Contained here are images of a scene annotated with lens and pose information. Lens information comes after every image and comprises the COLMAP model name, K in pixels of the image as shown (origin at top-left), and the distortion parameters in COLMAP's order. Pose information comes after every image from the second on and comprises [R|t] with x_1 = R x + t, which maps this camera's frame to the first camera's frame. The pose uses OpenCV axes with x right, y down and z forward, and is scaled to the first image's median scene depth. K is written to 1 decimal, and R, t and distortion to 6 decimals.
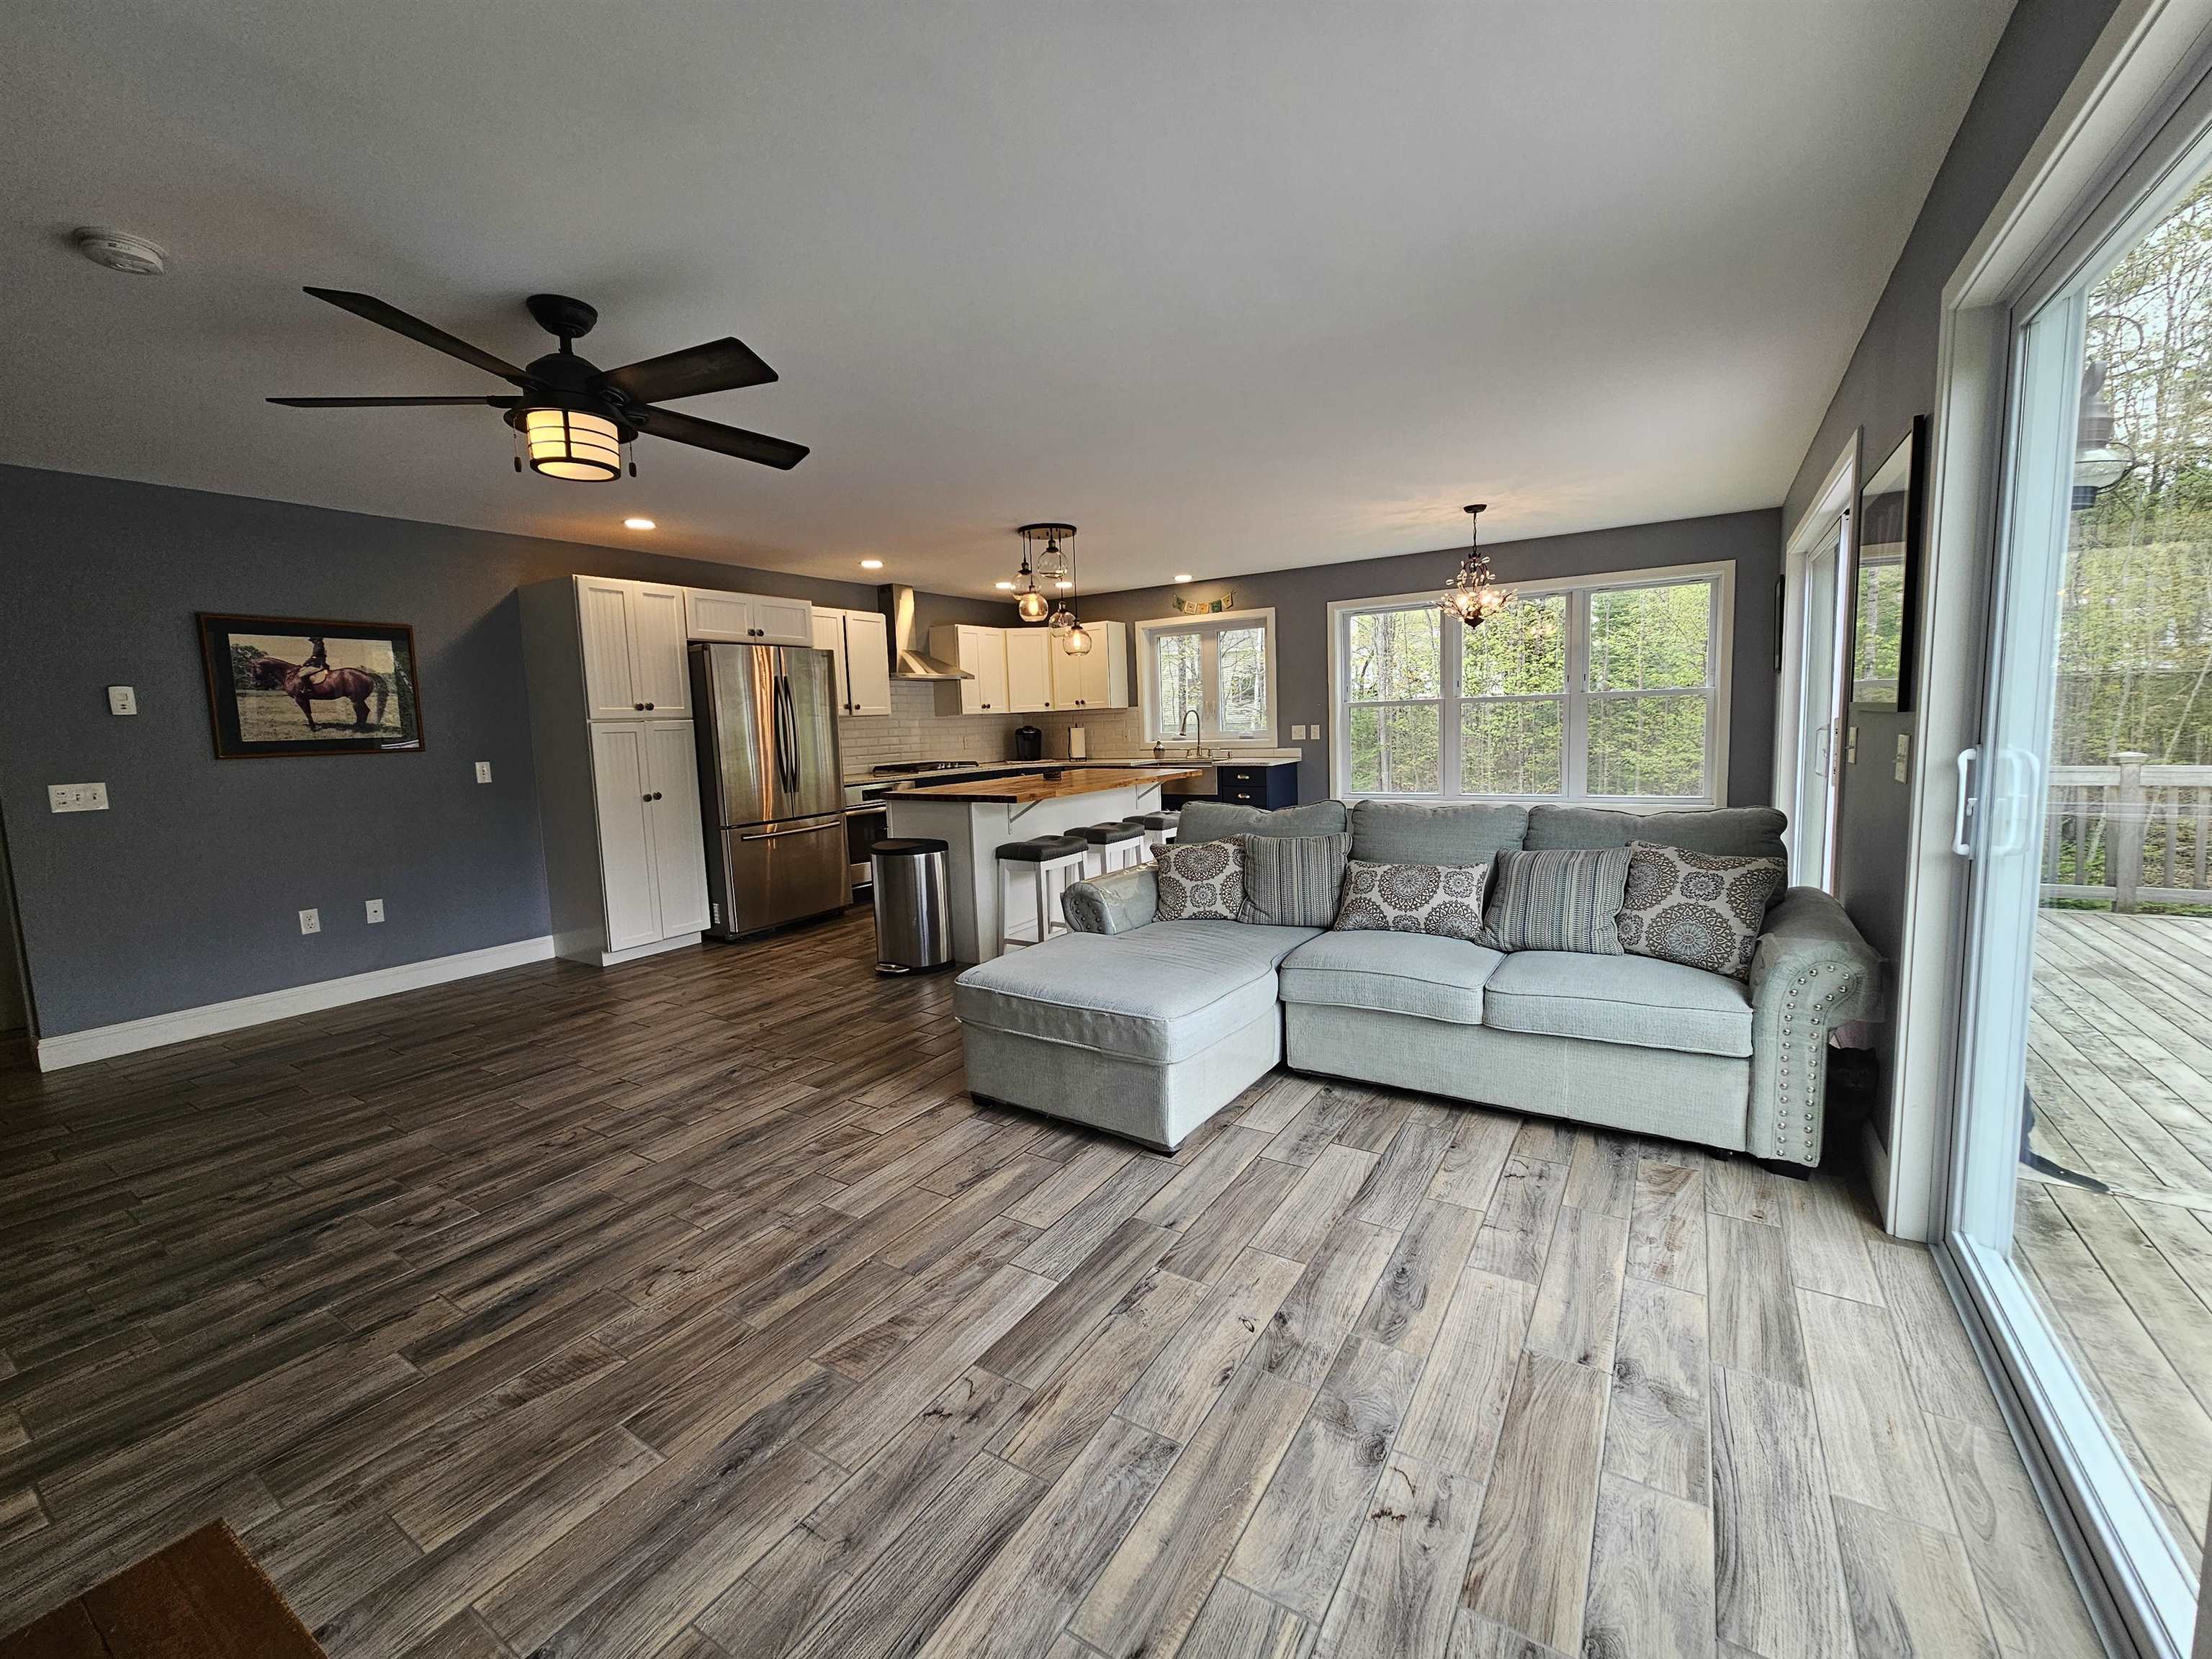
lens RADIAL K [[905.6, 0, 1107.5], [0, 905.6, 815.7], [0, 0, 1]] dist [-0.000443, 0.000512]
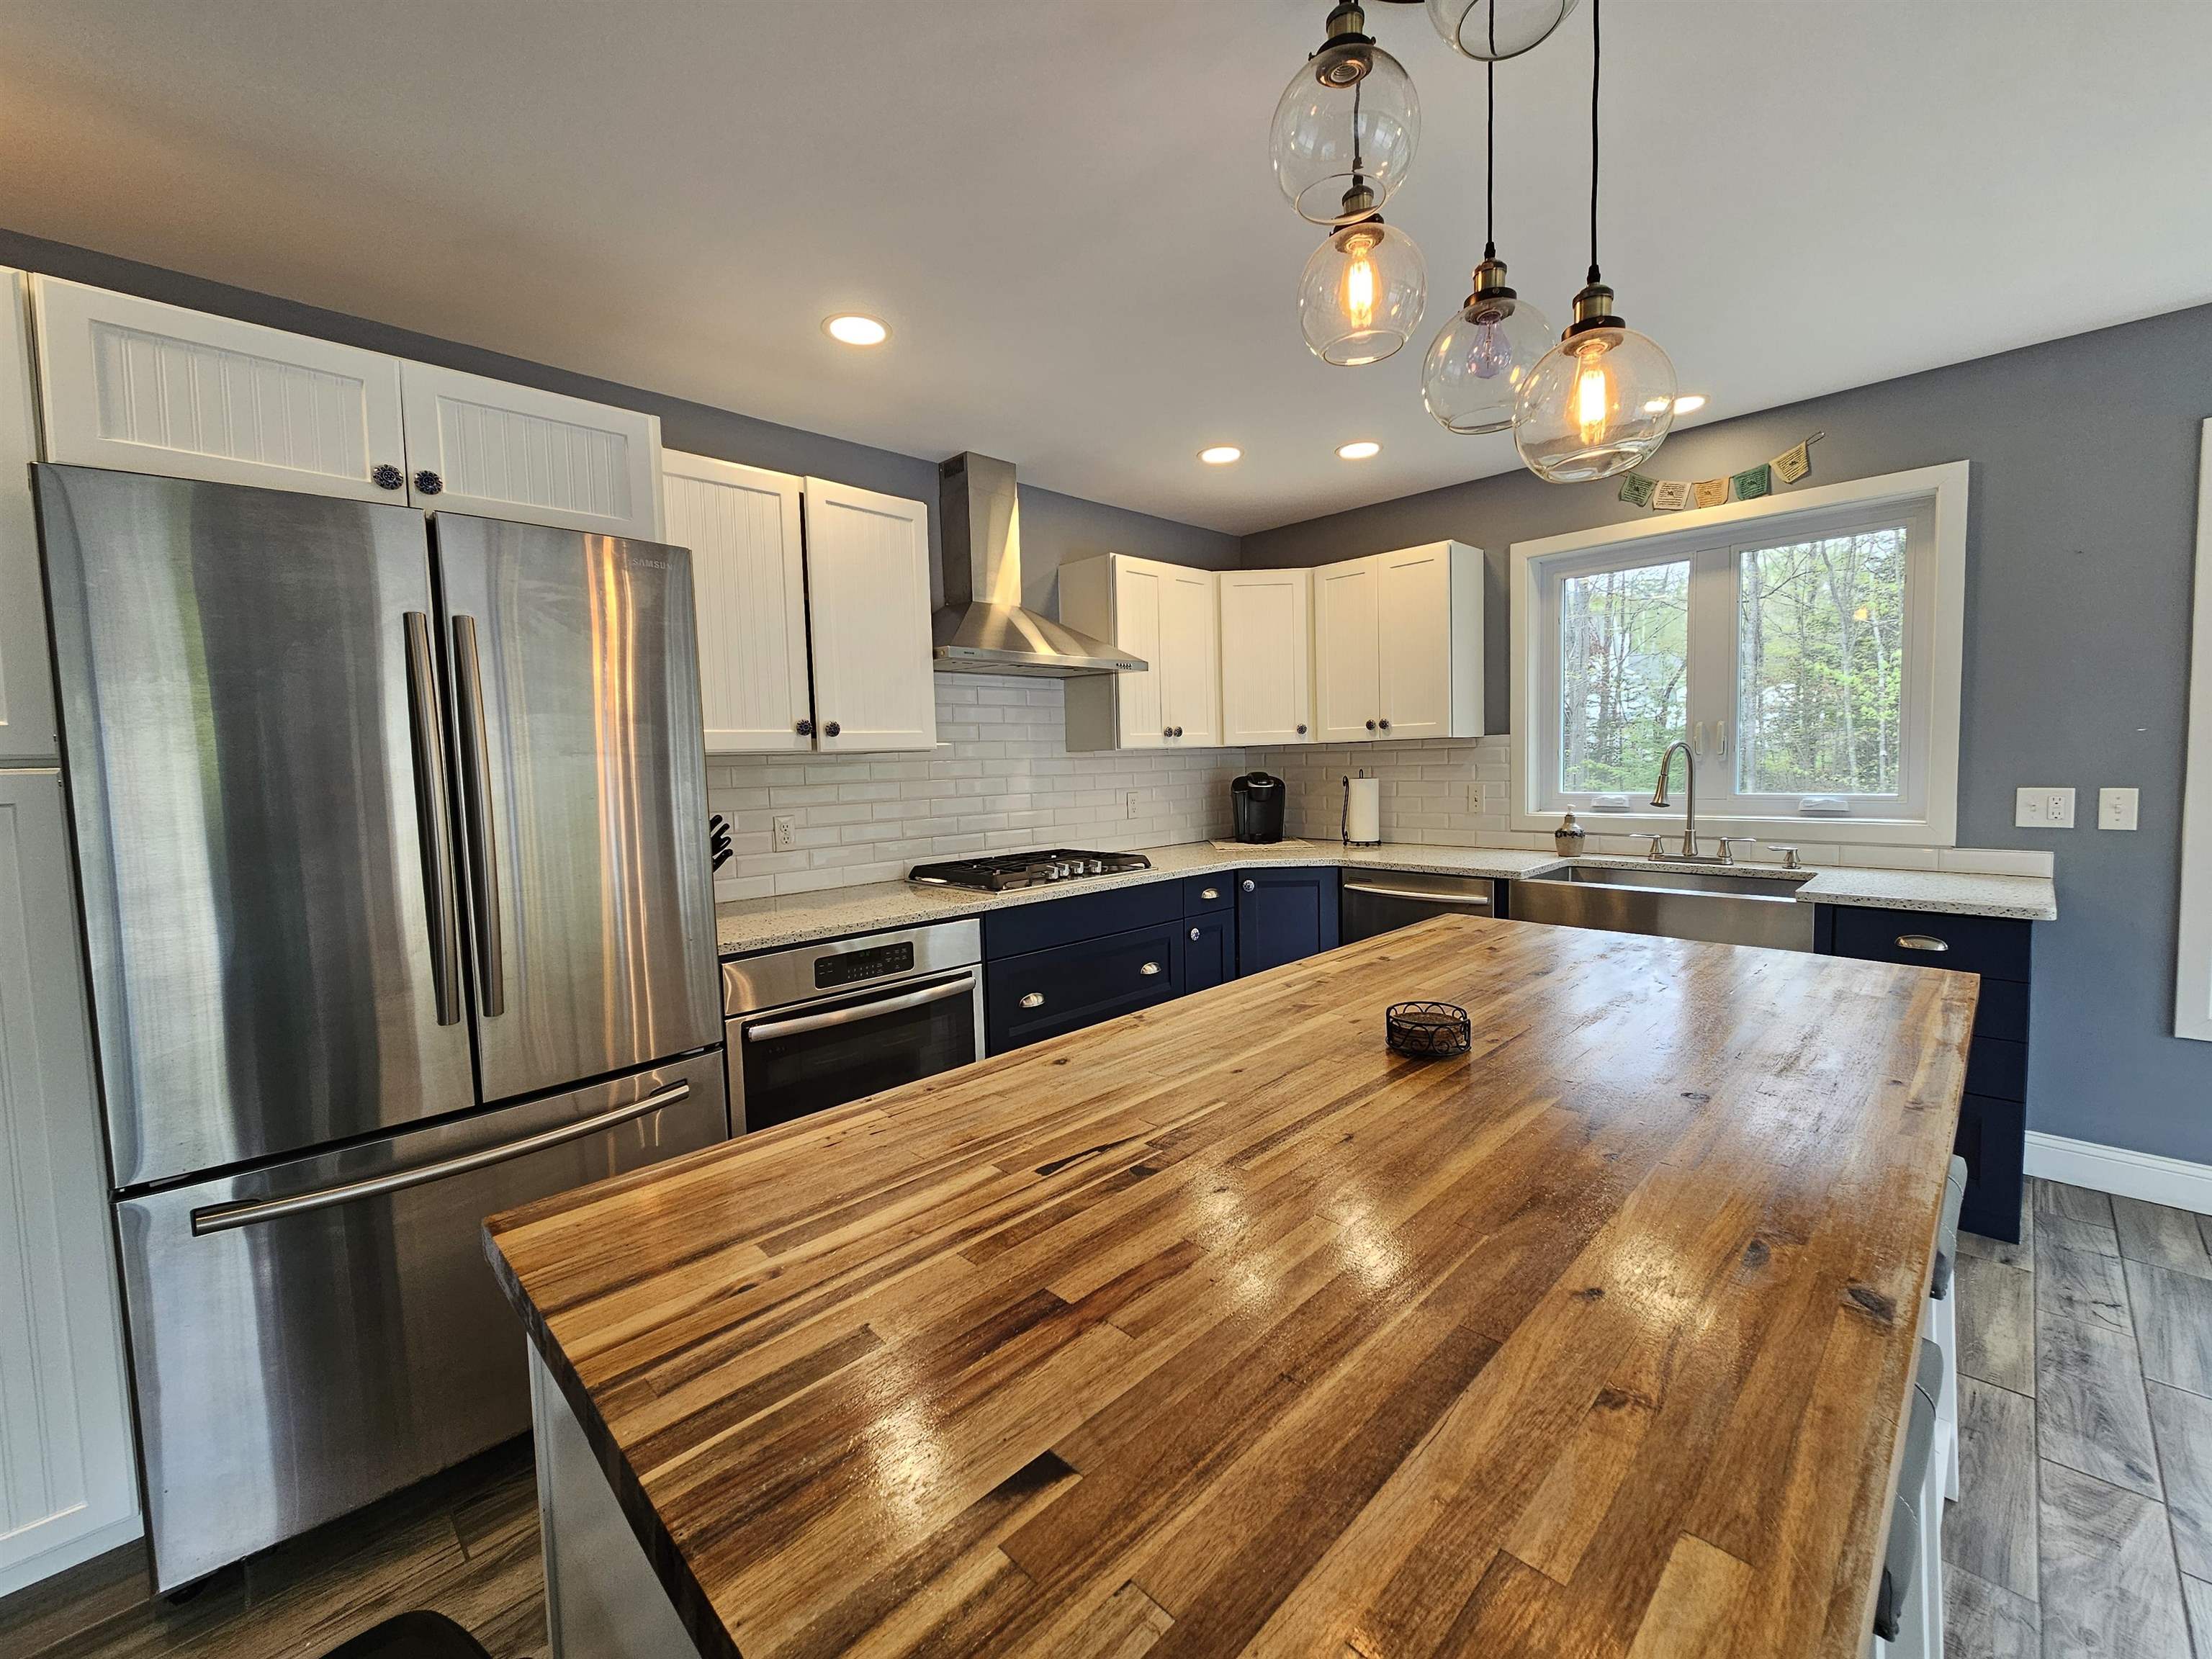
lens RADIAL K [[905.6, 0, 1109.1], [0, 905.6, 818.6], [0, 0, 1]] dist [-0.000443, 0.000512]
pose [[0.976159, 0.023788, -0.215750, -0.106510], [-0.030431, 0.999158, -0.027519, -0.103128], [0.214914, 0.033428, 0.976061, 0.891998]]
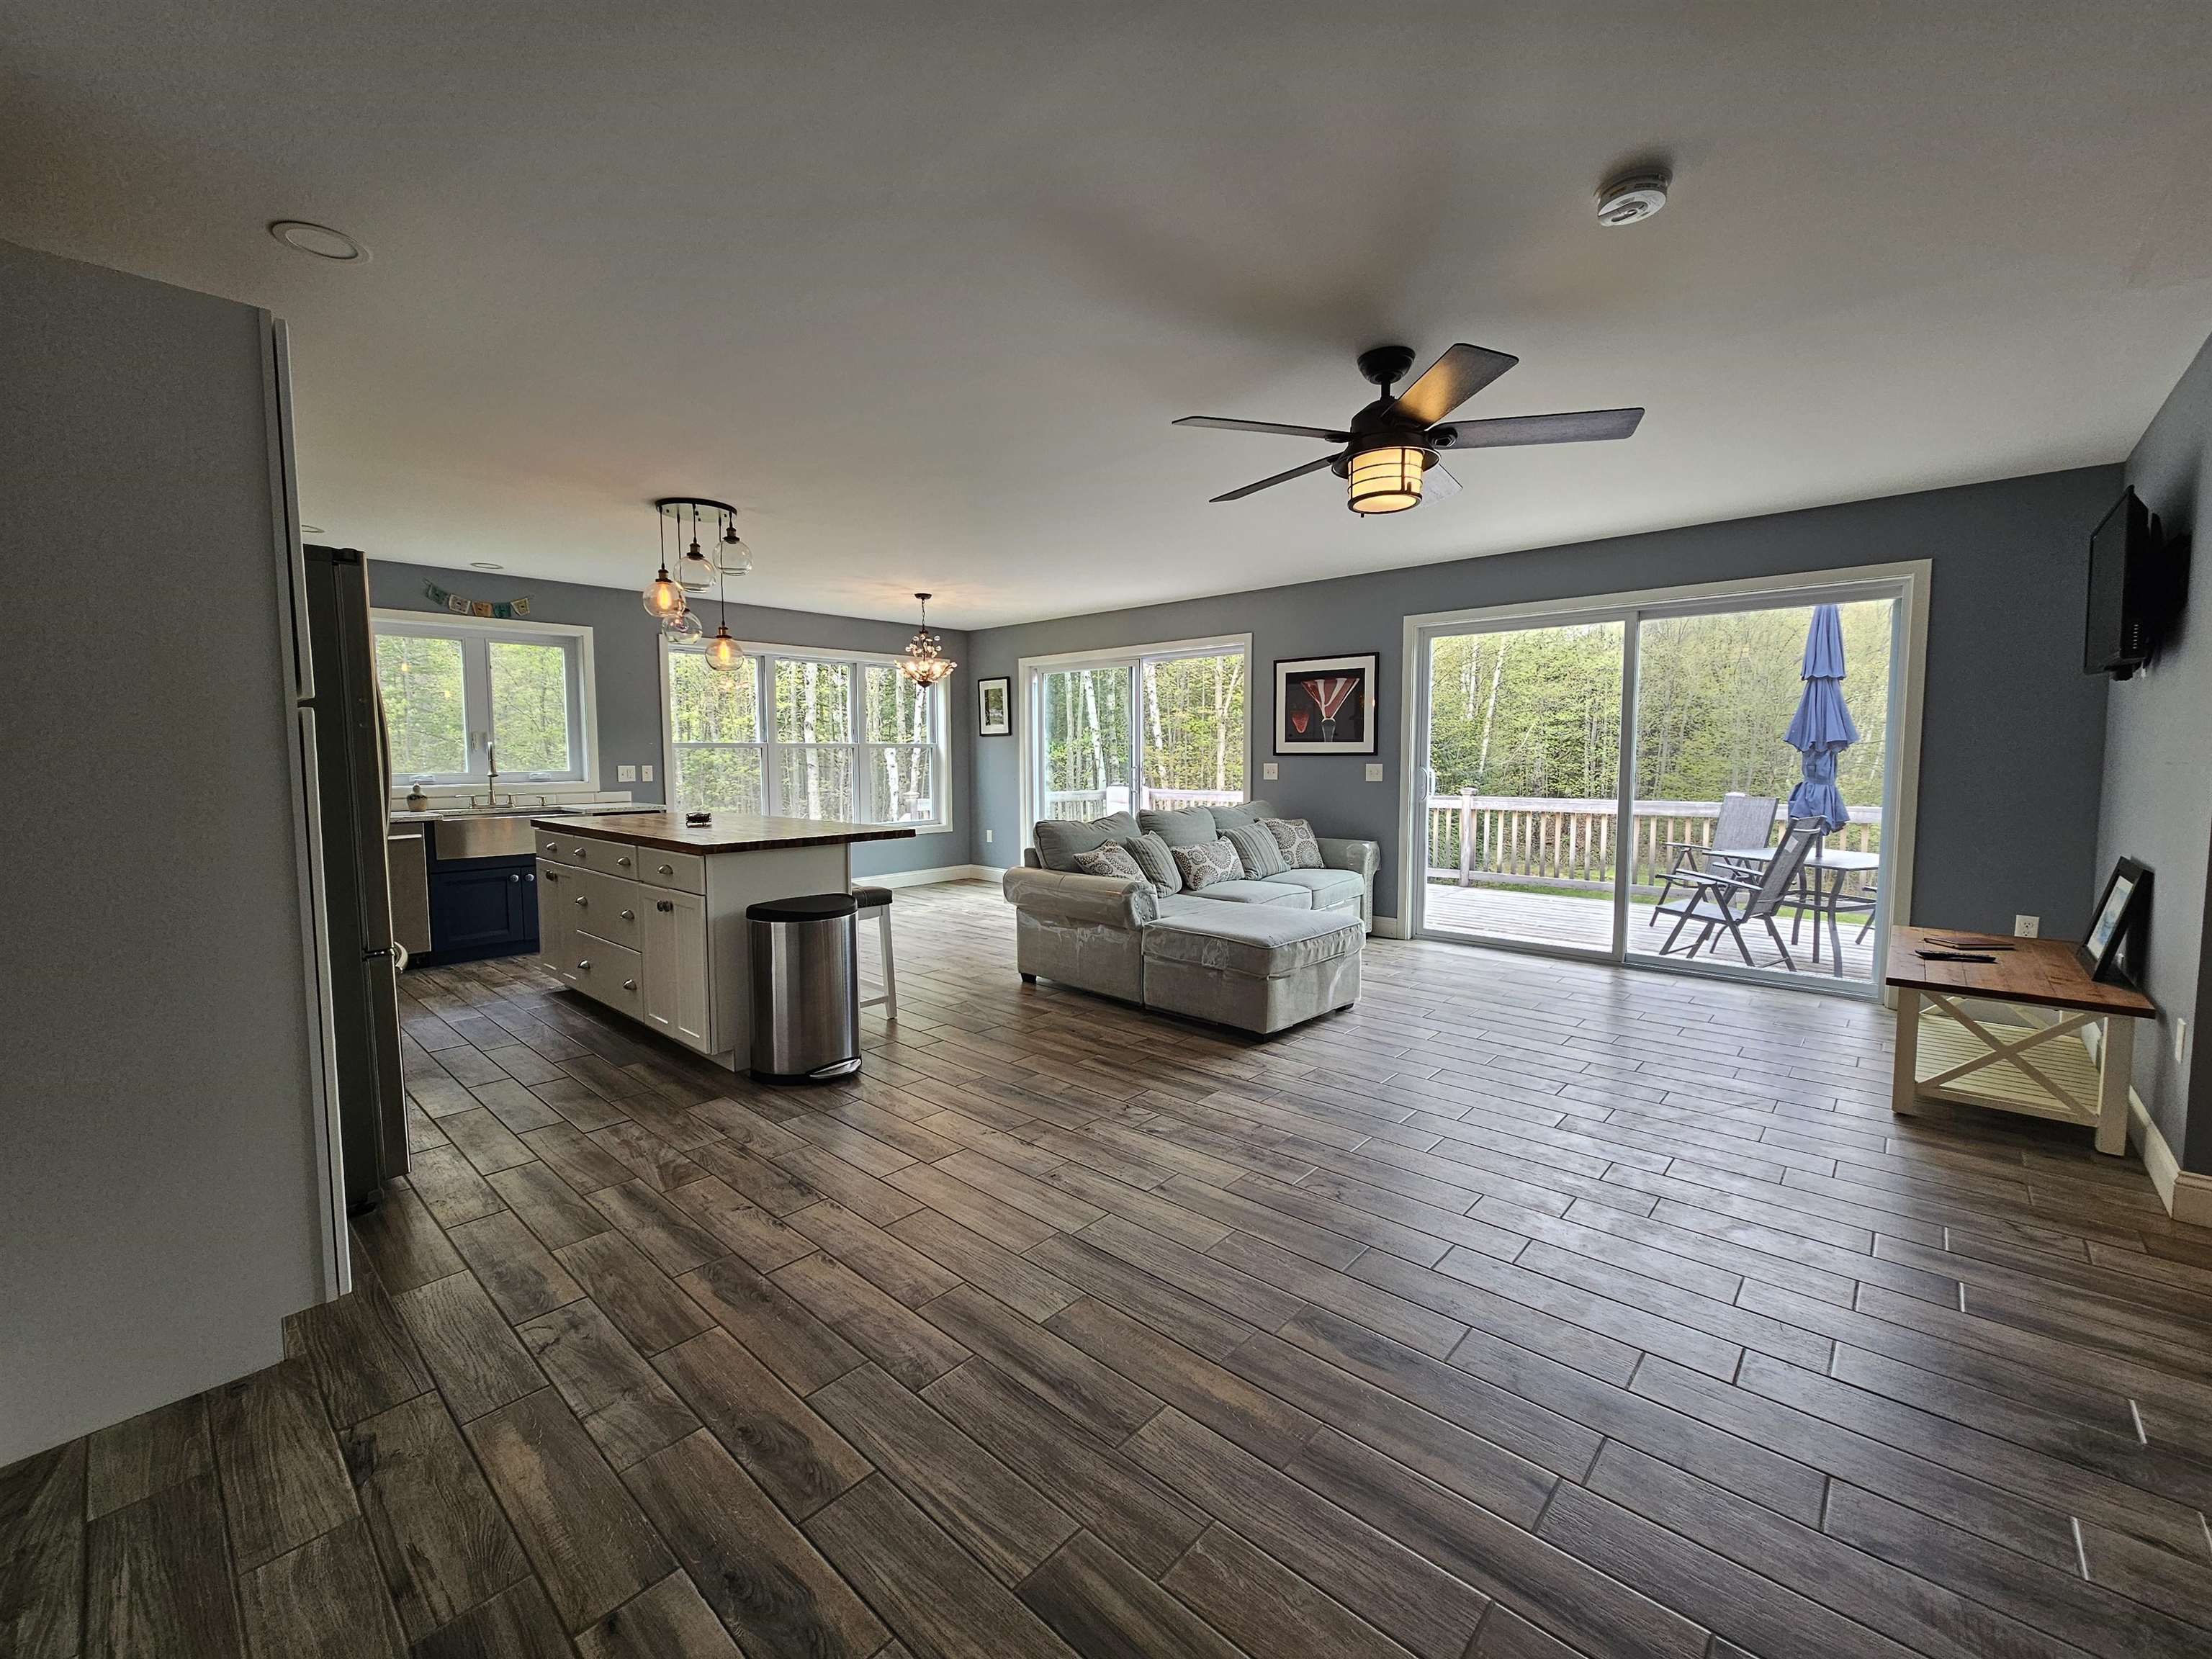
lens RADIAL K [[905.6, 0, 1107.3], [0, 905.6, 823.2], [0, 0, 1]] dist [-0.000443, 0.000512]
pose [[0.166247, -0.042471, 0.985169, -0.900077], [0.102348, 0.994419, 0.025599, -0.029073], [-0.980758, 0.096575, 0.169666, 0.612055]]
